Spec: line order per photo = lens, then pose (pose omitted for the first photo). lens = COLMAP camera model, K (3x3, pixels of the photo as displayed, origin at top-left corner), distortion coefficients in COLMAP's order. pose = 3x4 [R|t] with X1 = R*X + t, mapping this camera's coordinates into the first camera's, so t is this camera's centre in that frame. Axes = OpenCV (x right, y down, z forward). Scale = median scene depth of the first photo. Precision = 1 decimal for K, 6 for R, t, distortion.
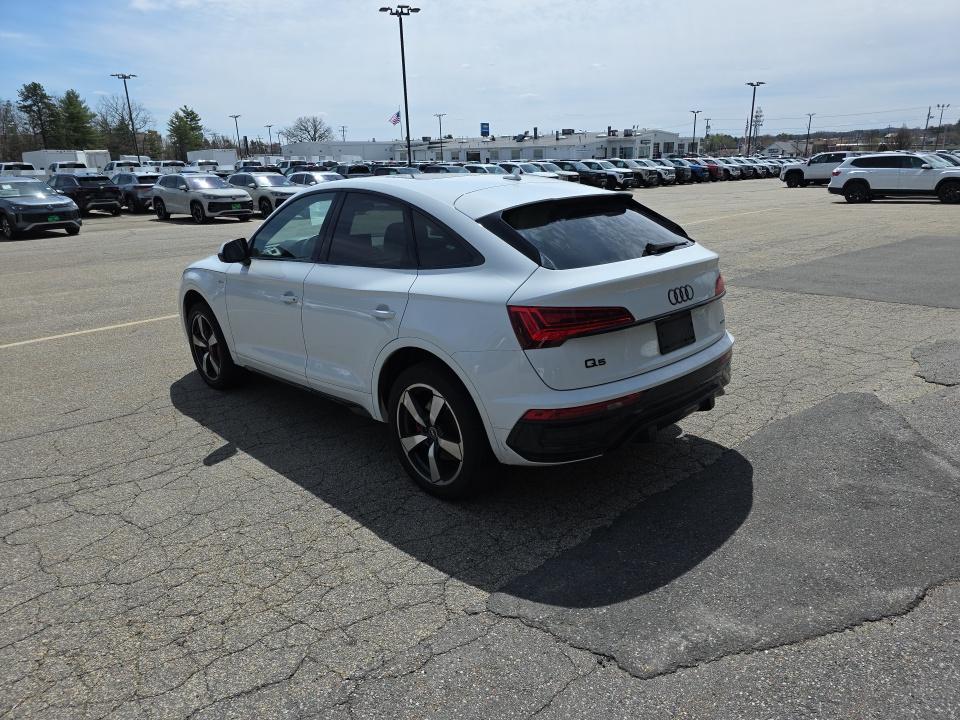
lens RADIAL K [[651.4, 0, 495.8], [0, 651.4, 365.4], [0, 0, 1]] dist [0.049671, -0.045532]
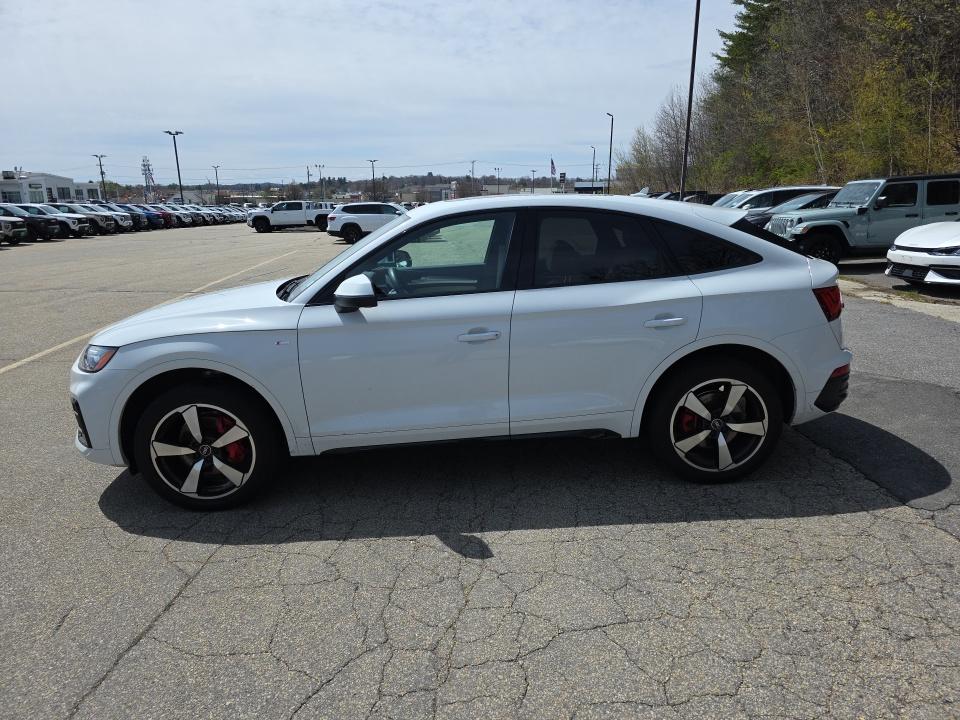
lens RADIAL K [[651.4, 0, 485.4], [0, 651.4, 363.3], [0, 0, 1]] dist [0.049671, -0.045532]
pose [[0.662463, -0.166489, 0.730359, -0.116068], [0.220240, 0.975185, 0.022533, -0.010584], [-0.715987, 0.145927, 0.682692, 0.054054]]
